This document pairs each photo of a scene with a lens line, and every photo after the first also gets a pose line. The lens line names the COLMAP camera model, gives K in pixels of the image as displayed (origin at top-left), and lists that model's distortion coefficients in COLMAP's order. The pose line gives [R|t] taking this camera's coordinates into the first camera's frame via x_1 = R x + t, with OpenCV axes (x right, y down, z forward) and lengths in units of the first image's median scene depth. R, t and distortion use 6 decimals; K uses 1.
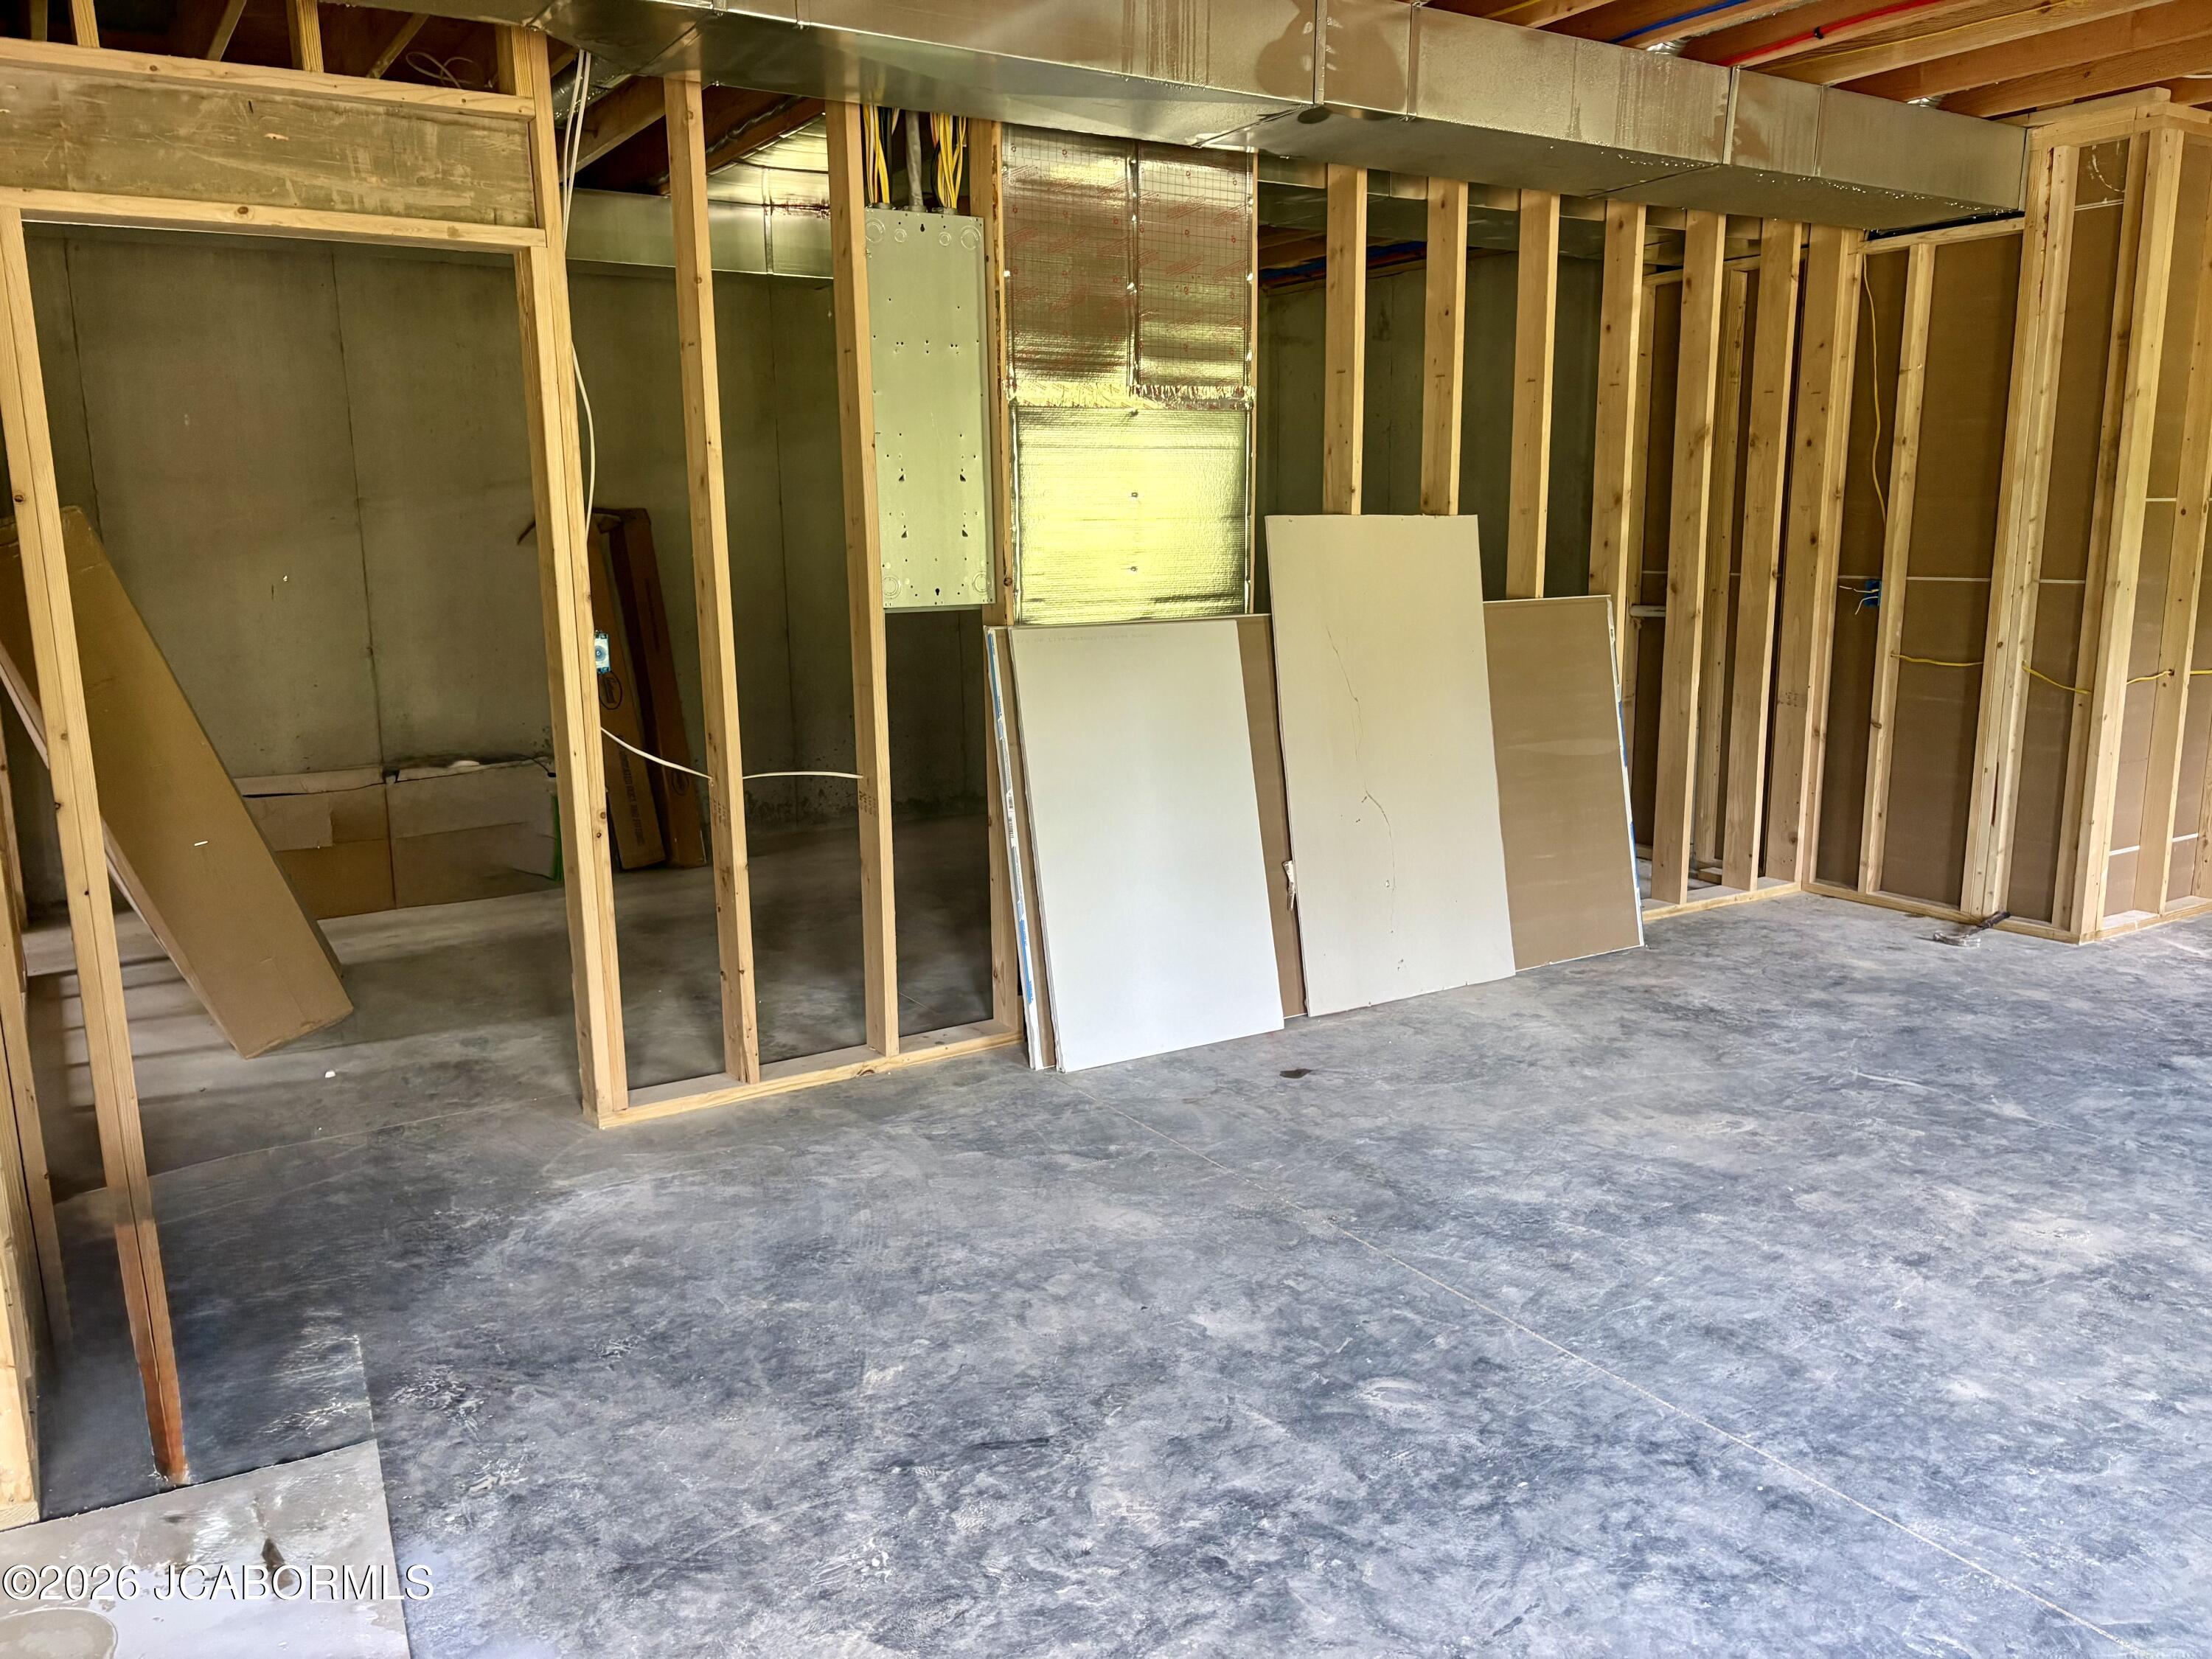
lens RADIAL K [[1704.0, 0, 1106.0], [0, 1704.0, 829.5], [0, 0, 1]] dist [0.175213, -0.002688]
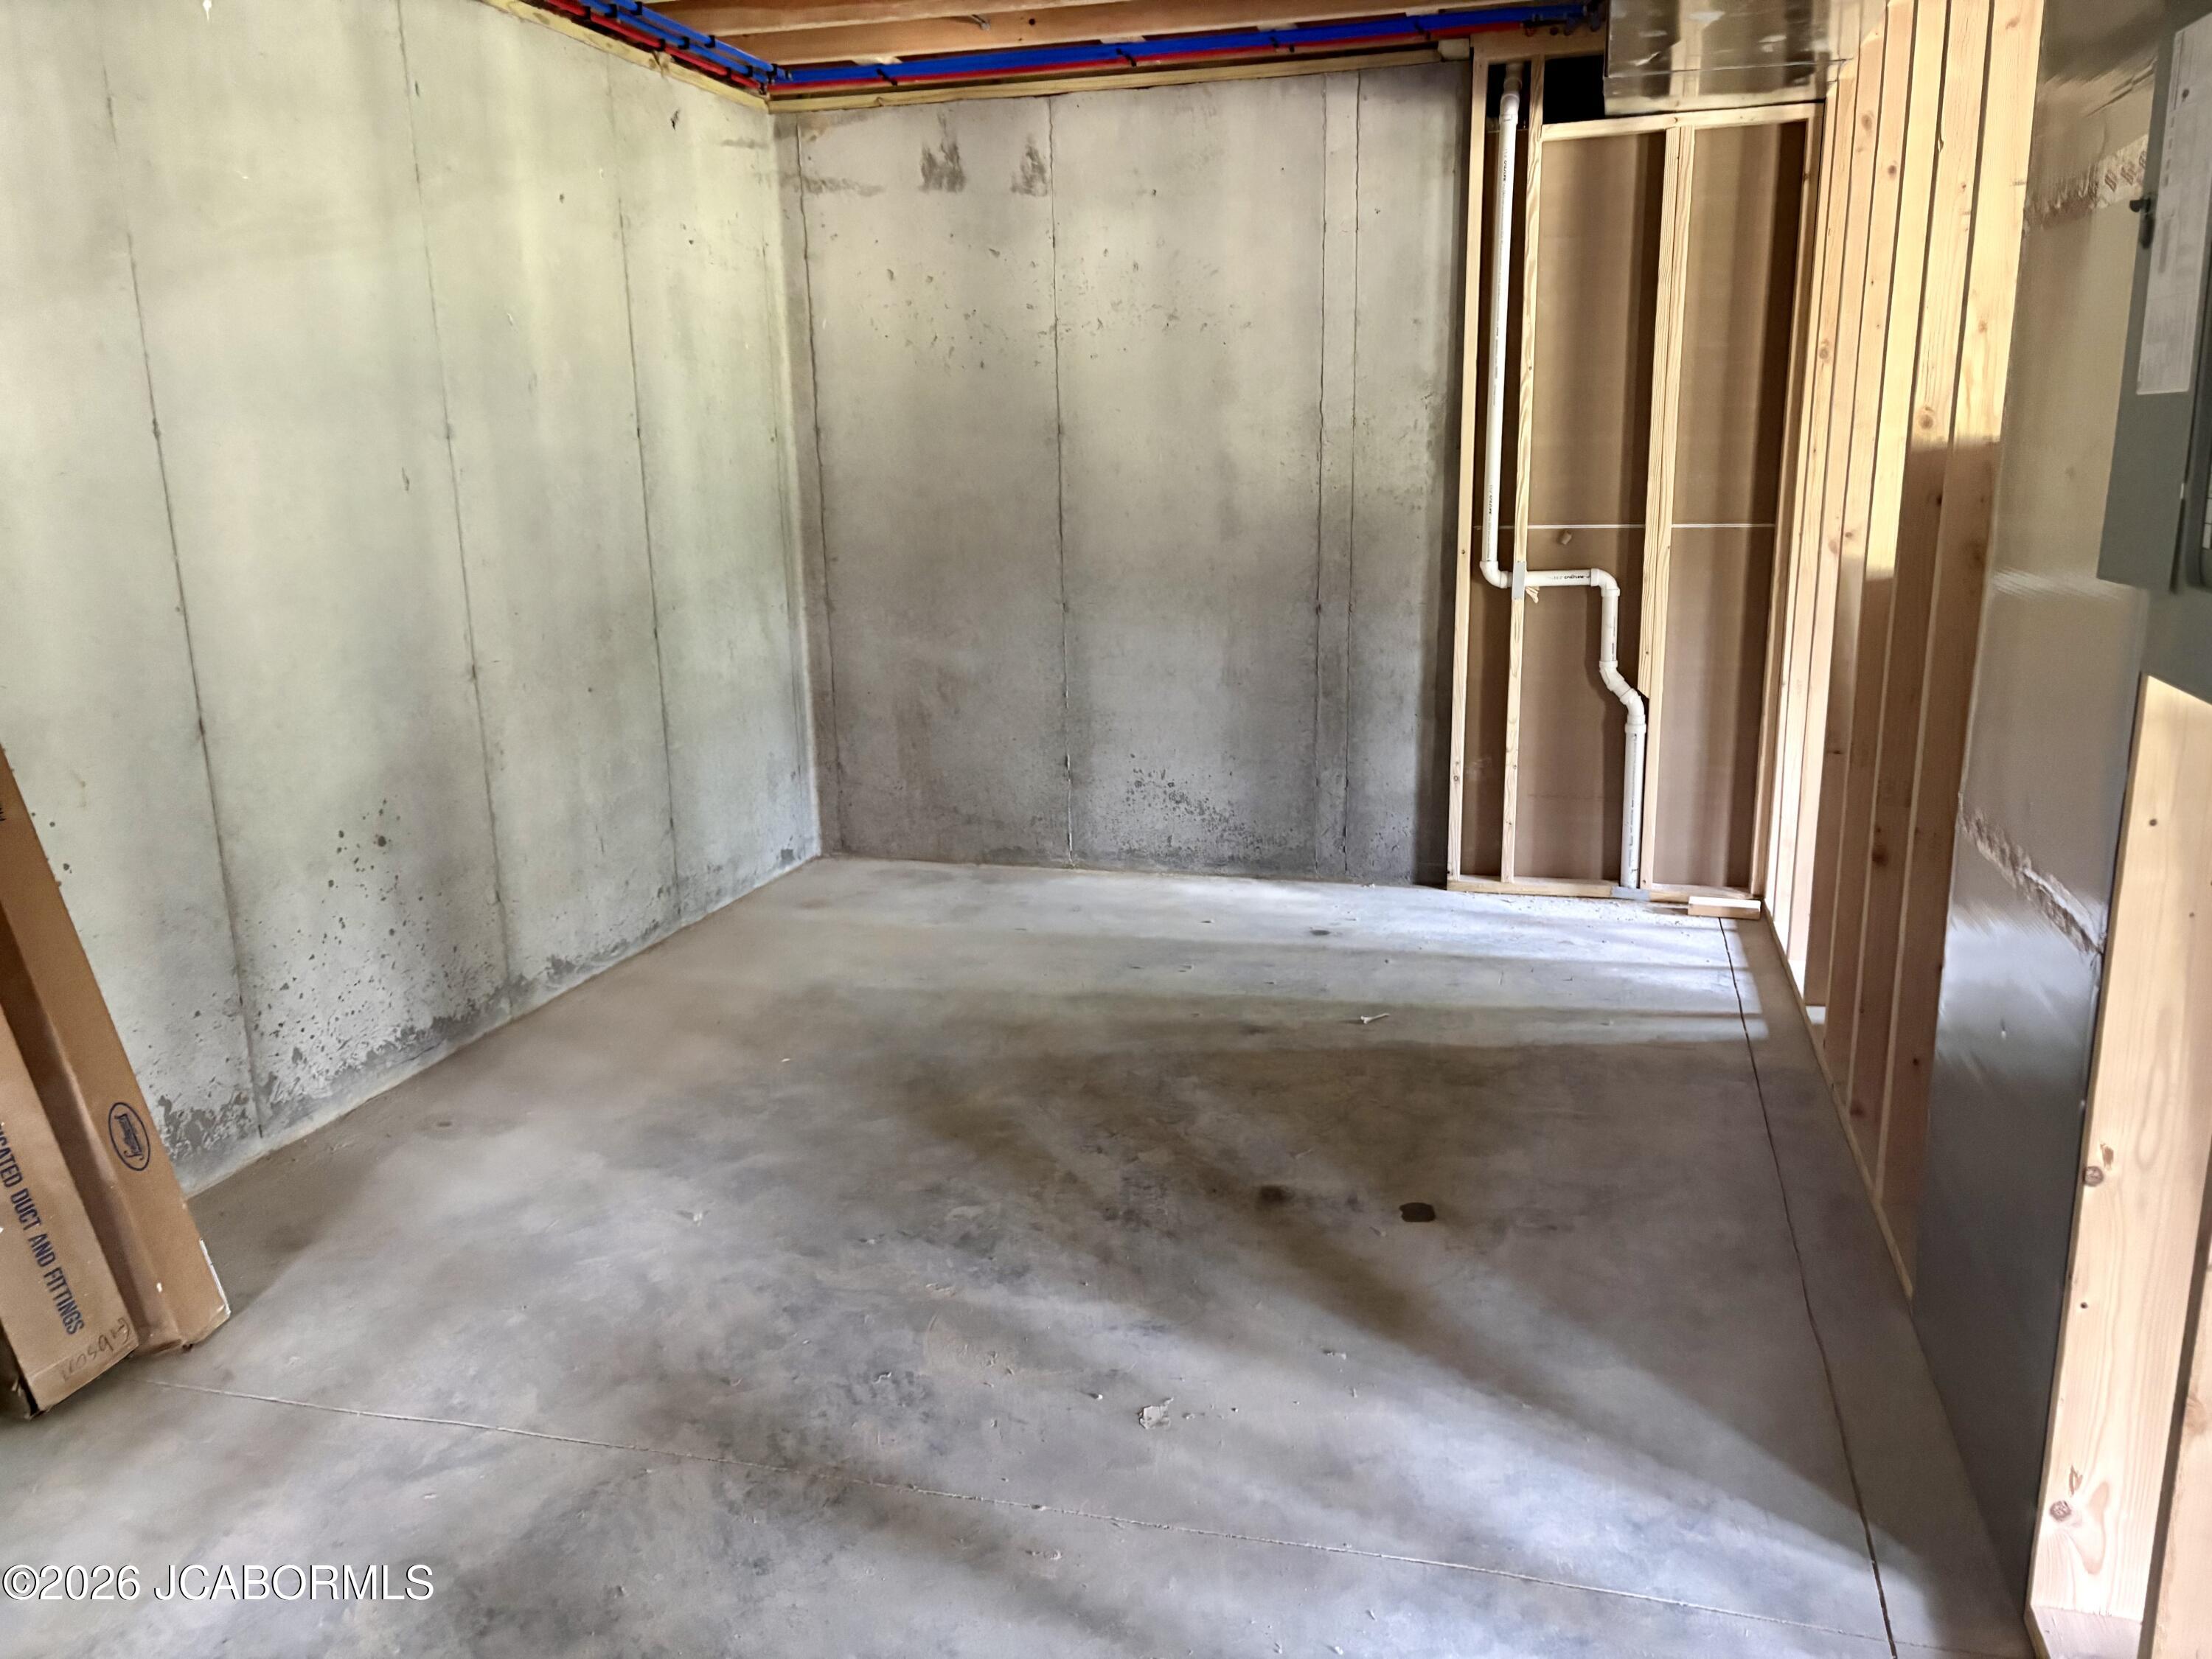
lens RADIAL K [[1704.0, 0, 1106.0], [0, 1704.0, 829.5], [0, 0, 1]] dist [0.175213, -0.002688]
pose [[0.746757, -0.149195, 0.648147, -0.306403], [0.136166, 0.988169, 0.070581, -0.086138], [-0.651009, 0.035549, 0.758237, 0.495388]]
